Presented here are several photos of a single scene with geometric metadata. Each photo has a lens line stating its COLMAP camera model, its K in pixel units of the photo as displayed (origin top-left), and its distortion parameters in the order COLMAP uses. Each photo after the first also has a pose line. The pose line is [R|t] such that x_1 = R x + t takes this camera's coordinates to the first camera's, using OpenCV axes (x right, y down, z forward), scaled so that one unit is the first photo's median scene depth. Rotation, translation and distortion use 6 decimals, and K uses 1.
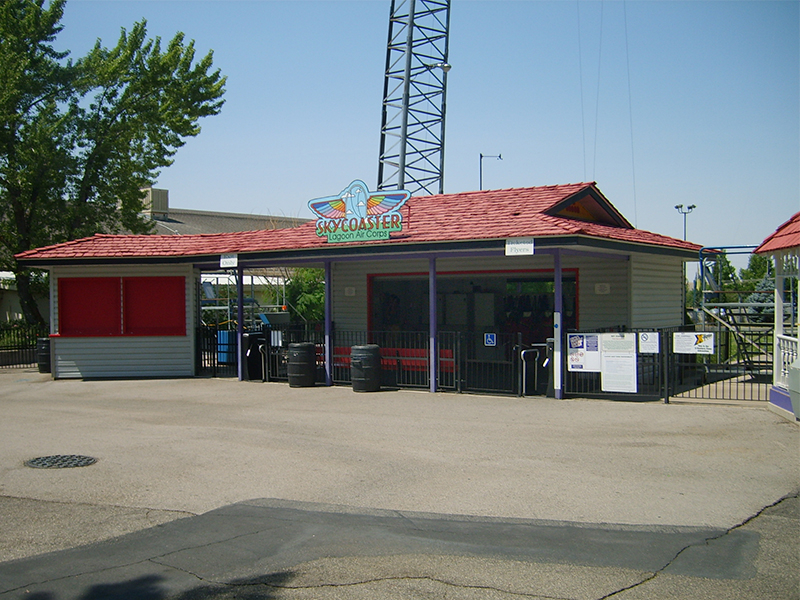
lens RADIAL K [[948.7, 0, 399.8], [0, 948.7, 299.5], [0, 0, 1]] dist [-0.104134, 0.000000]
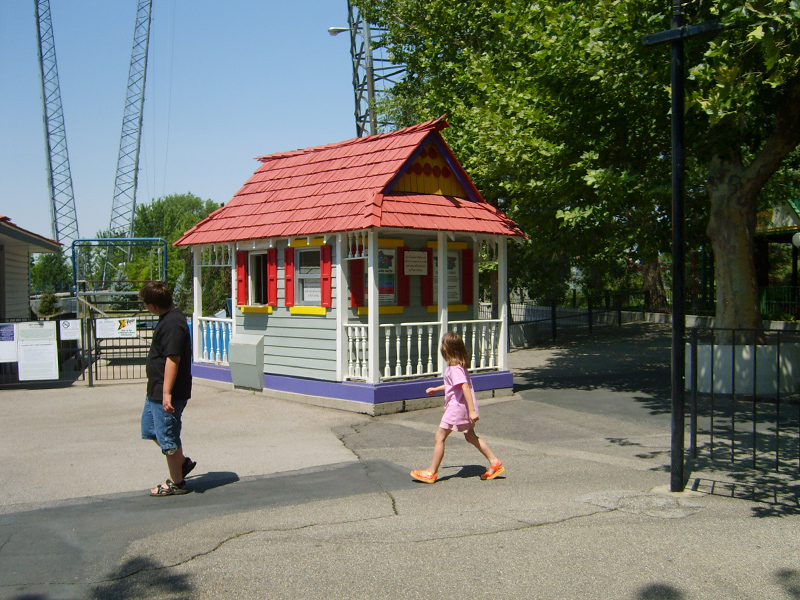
lens RADIAL K [[948.7, 0, 399.6], [0, 948.7, 300.3], [0, 0, 1]] dist [-0.104134, 0.000000]
pose [[0.590321, -0.013646, 0.807053, -0.366060], [0.010676, 0.999902, 0.009098, 0.008240], [-0.807098, 0.003246, 0.590409, 0.101818]]
